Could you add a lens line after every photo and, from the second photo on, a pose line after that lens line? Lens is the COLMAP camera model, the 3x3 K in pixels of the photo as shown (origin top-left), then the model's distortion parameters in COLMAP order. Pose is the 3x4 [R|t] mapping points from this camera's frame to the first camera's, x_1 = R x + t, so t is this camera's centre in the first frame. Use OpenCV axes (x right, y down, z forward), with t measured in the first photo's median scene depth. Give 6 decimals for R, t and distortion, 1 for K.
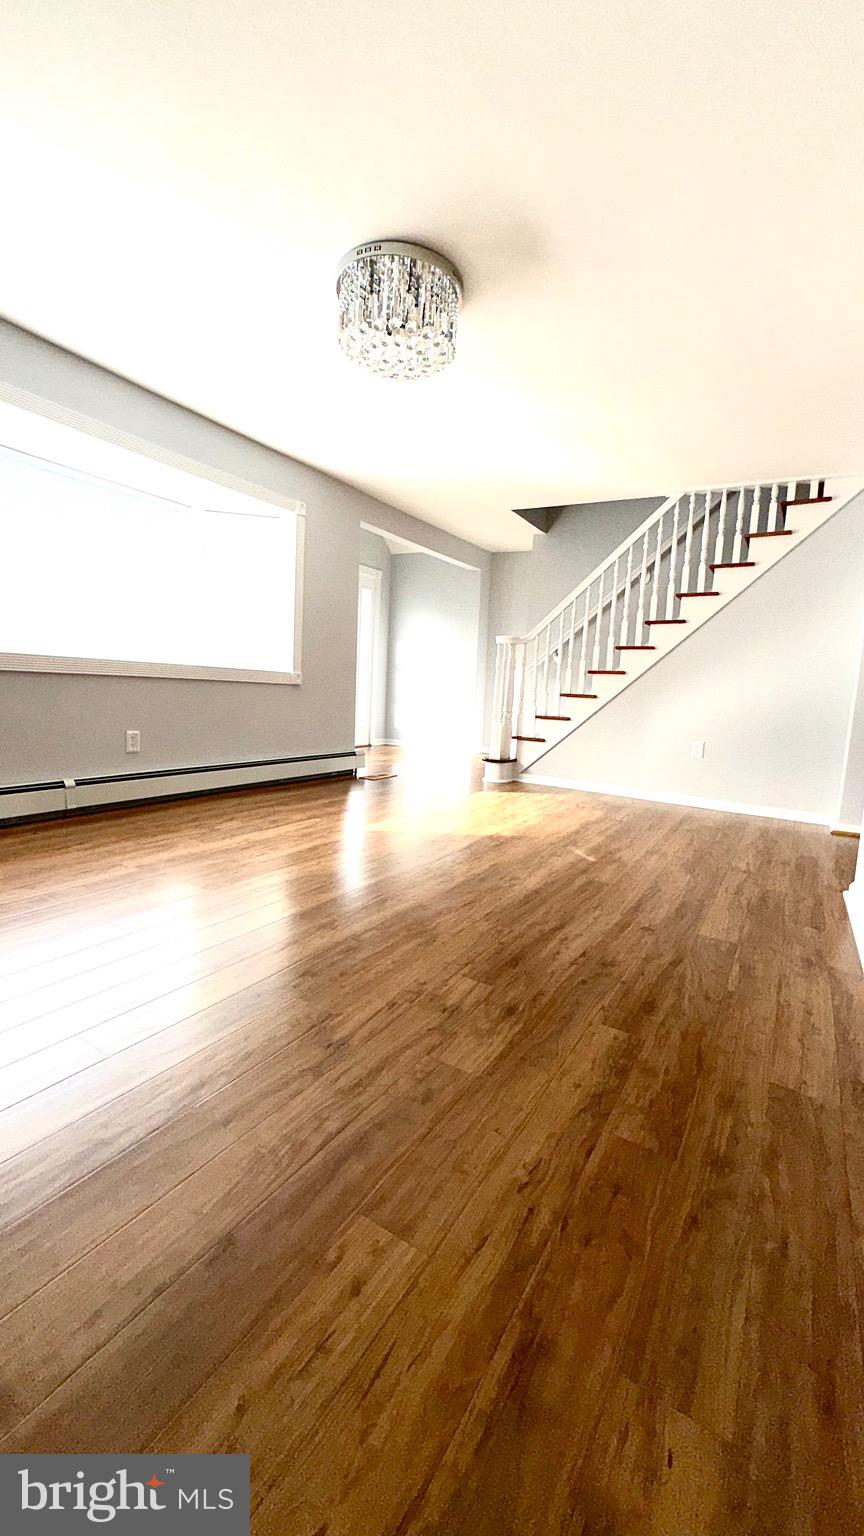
lens RADIAL K [[611.6, 0, 434.3], [0, 611.6, 762.8], [0, 0, 1]] dist [-0.000996, -0.000018]
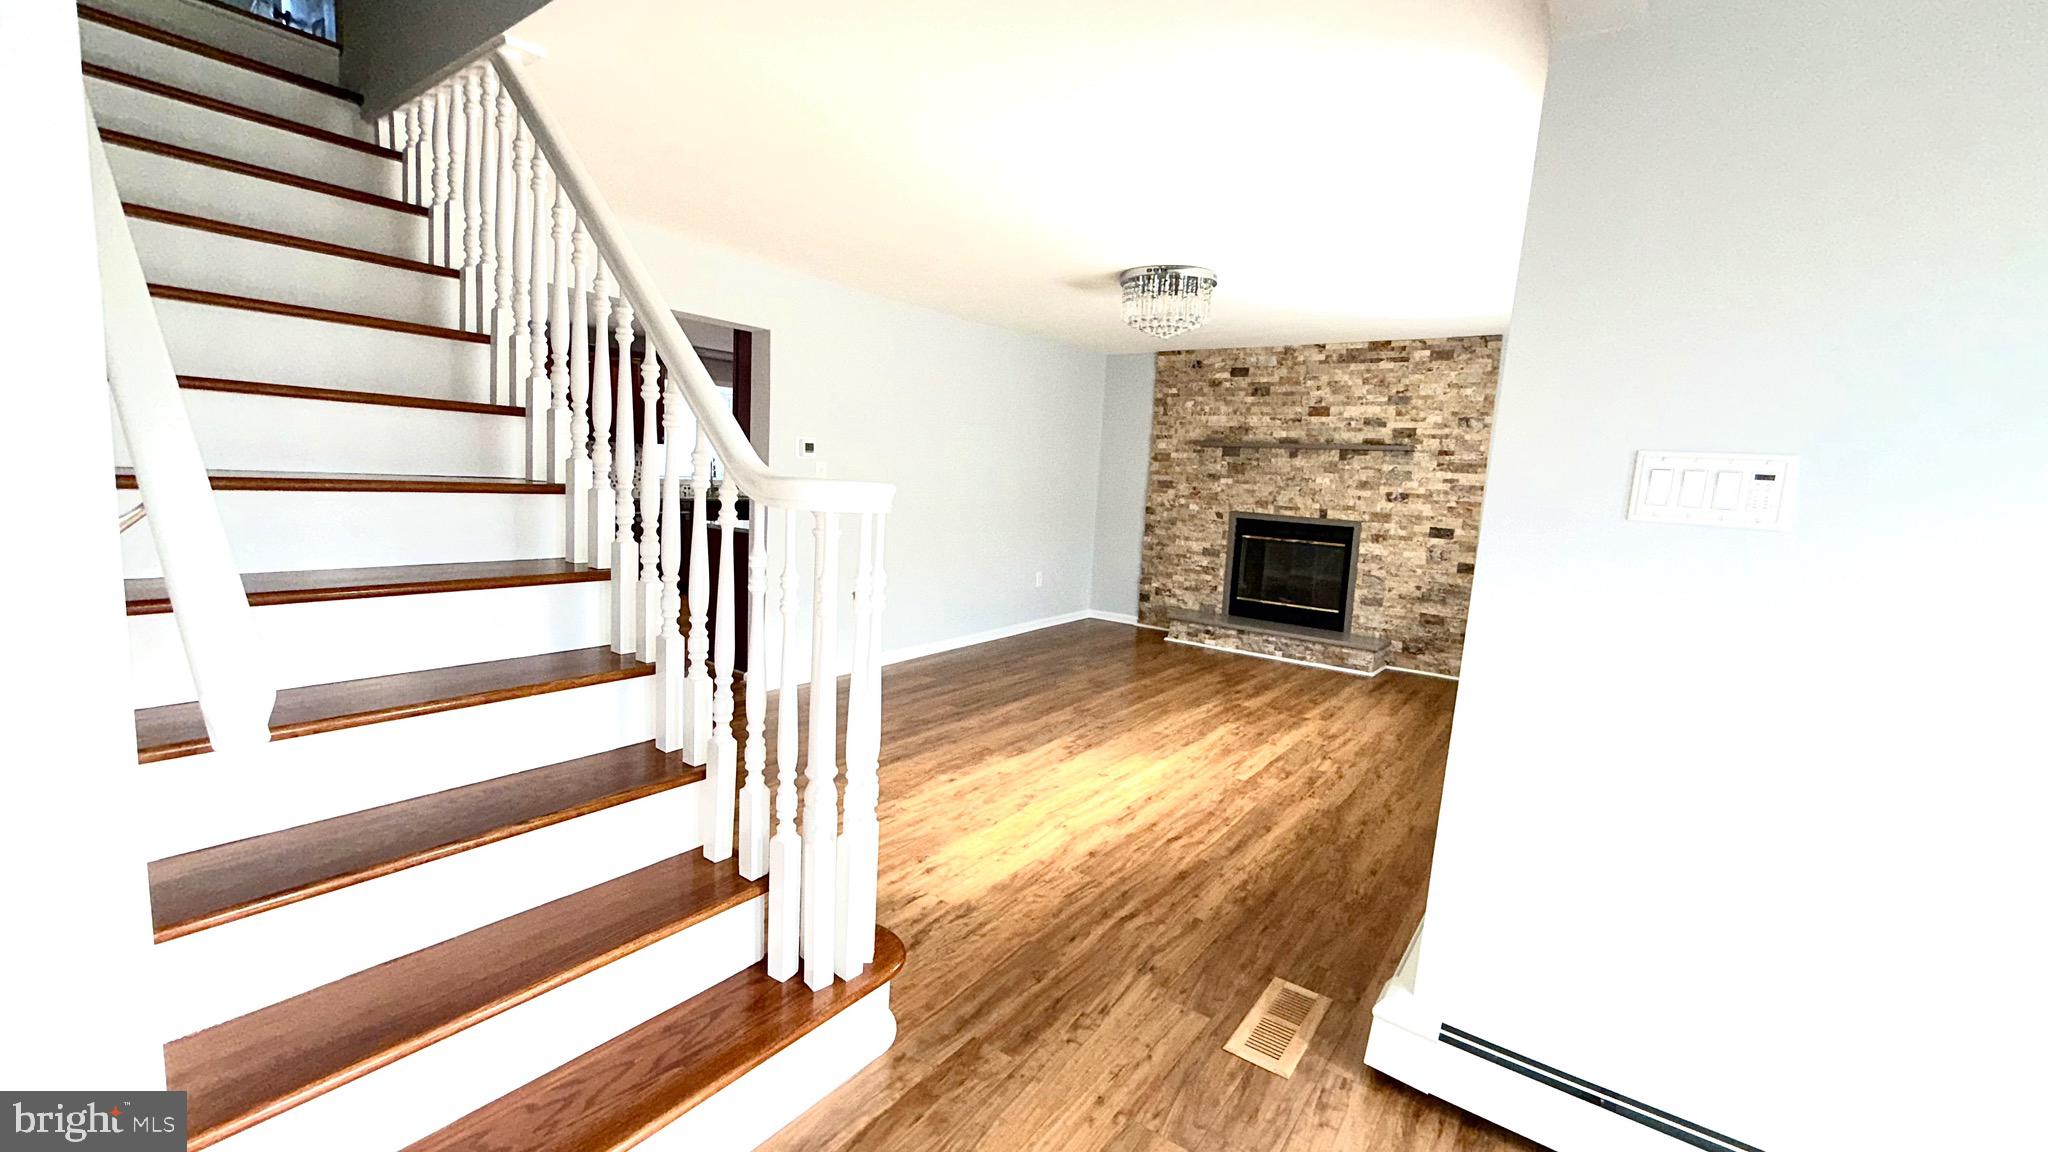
lens RADIAL K [[815.4, 0, 1017.5], [0, 815.4, 574.9], [0, 0, 1]] dist [-0.000996, -0.000018]
pose [[-0.985422, -0.151577, 0.077249, 0.053628], [-0.125778, 0.954855, 0.269133, -0.546706], [-0.114556, 0.255493, -0.960000, 2.577178]]
